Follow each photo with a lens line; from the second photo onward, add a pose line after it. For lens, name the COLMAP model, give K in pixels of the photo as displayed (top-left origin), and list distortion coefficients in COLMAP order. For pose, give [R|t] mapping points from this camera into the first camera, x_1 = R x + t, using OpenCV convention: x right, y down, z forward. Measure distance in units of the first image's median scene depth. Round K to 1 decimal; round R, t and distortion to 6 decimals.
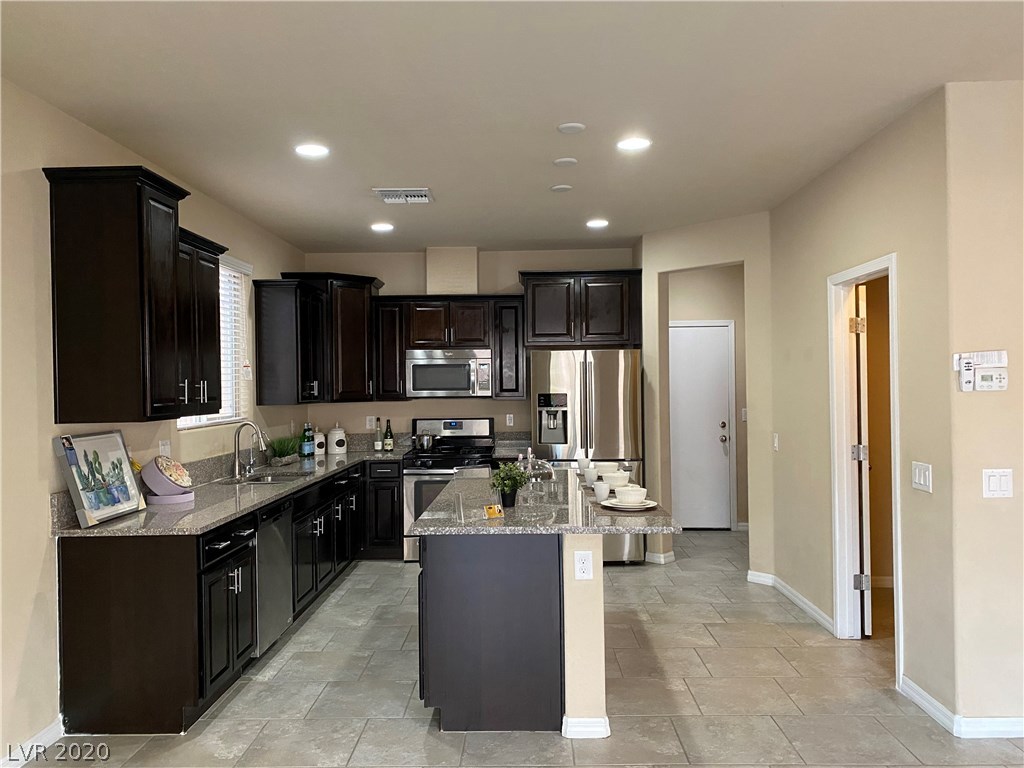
lens RADIAL K [[791.8, 0, 513.7], [0, 791.8, 383.2], [0, 0, 1]] dist [0.026108, -0.021836]
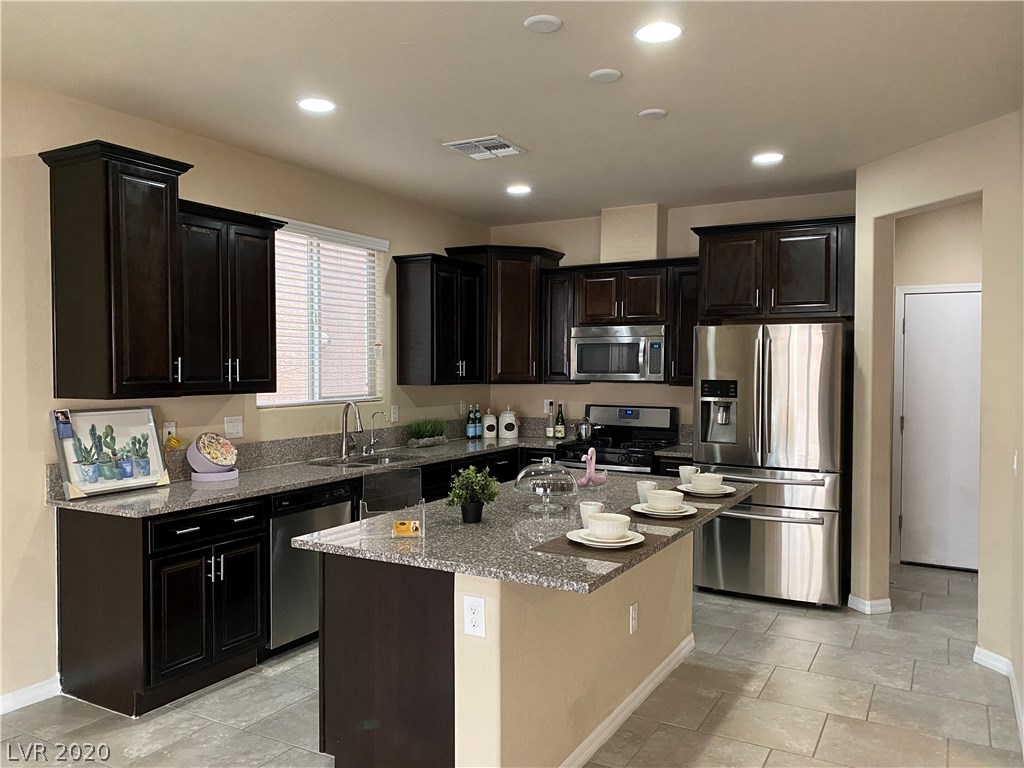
lens RADIAL K [[791.8, 0, 511.2], [0, 791.8, 383.7], [0, 0, 1]] dist [0.026108, -0.021836]
pose [[0.880733, 0.027481, -0.472816, 0.344349], [-0.014288, 0.999402, 0.031473, -0.007597], [0.473398, -0.020964, 0.880599, 0.277221]]
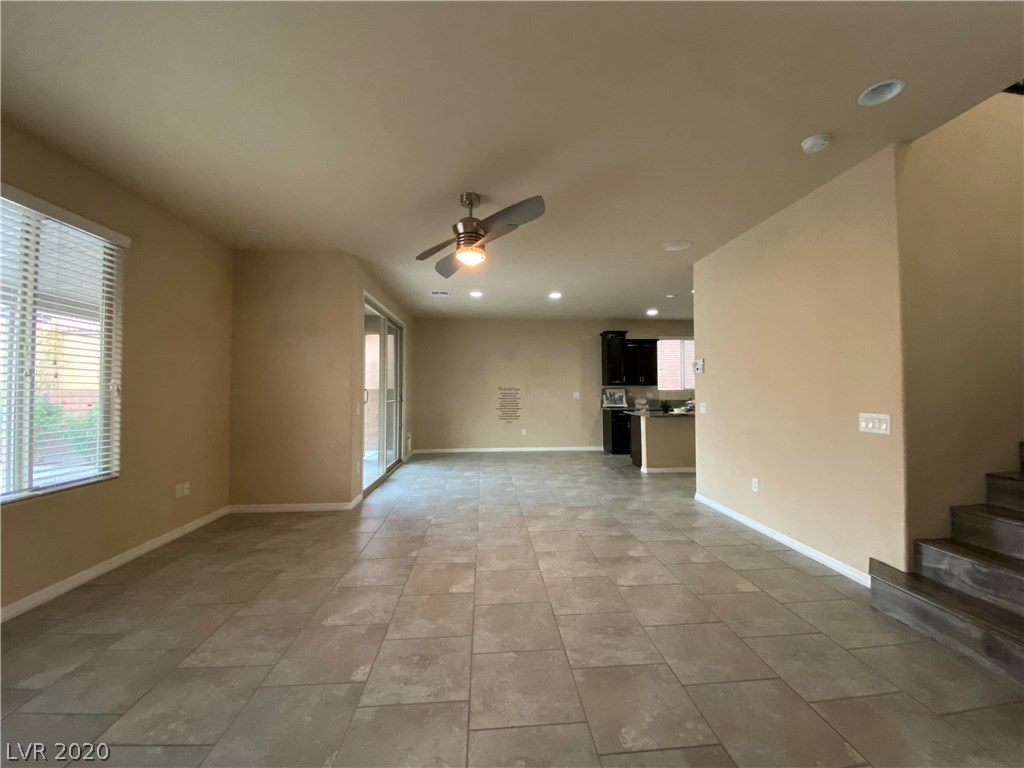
lens RADIAL K [[414.5, 0, 514.7], [0, 414.5, 379.9], [0, 0, 1]] dist [0.003422, -0.003686]
pose [[0.095105, -0.013590, -0.995375, 1.441096], [0.003733, 0.999905, -0.013295, 0.035598], [0.995460, -0.002451, 0.095146, 0.177077]]
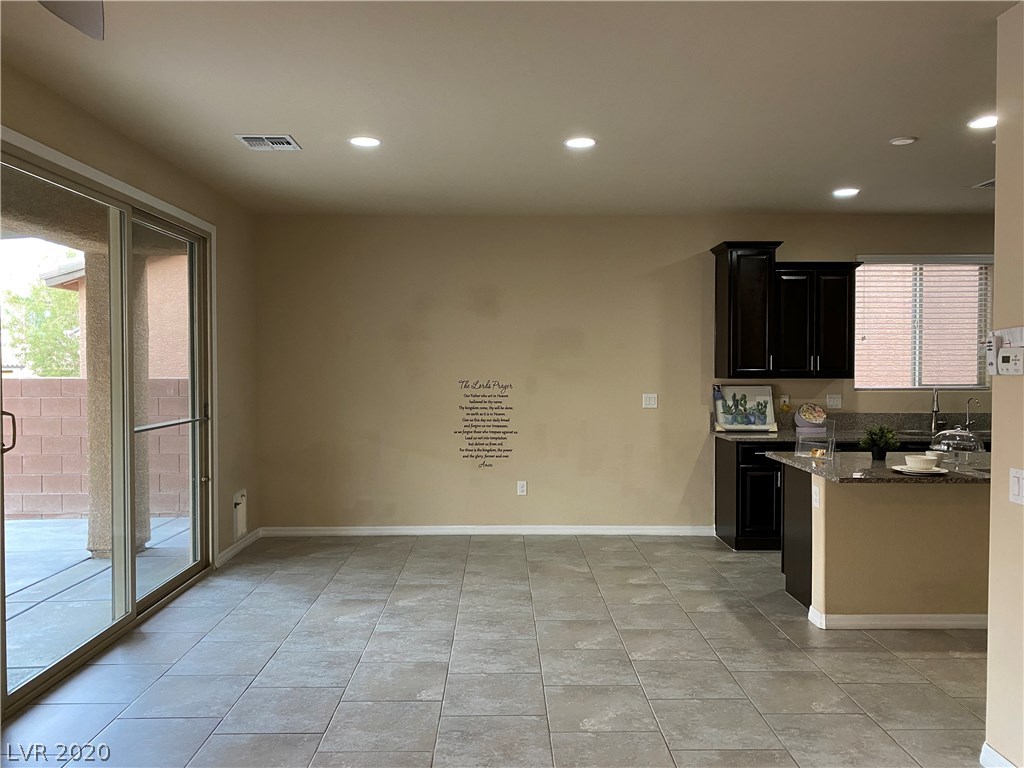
lens RADIAL K [[791.8, 0, 509.9], [0, 791.8, 384.4], [0, 0, 1]] dist [0.026108, -0.021836]
pose [[0.030501, 0.041477, -0.998674, 1.050079], [0.000661, 0.999138, 0.041517, -0.011537], [0.999535, -0.001926, 0.030447, 0.331610]]
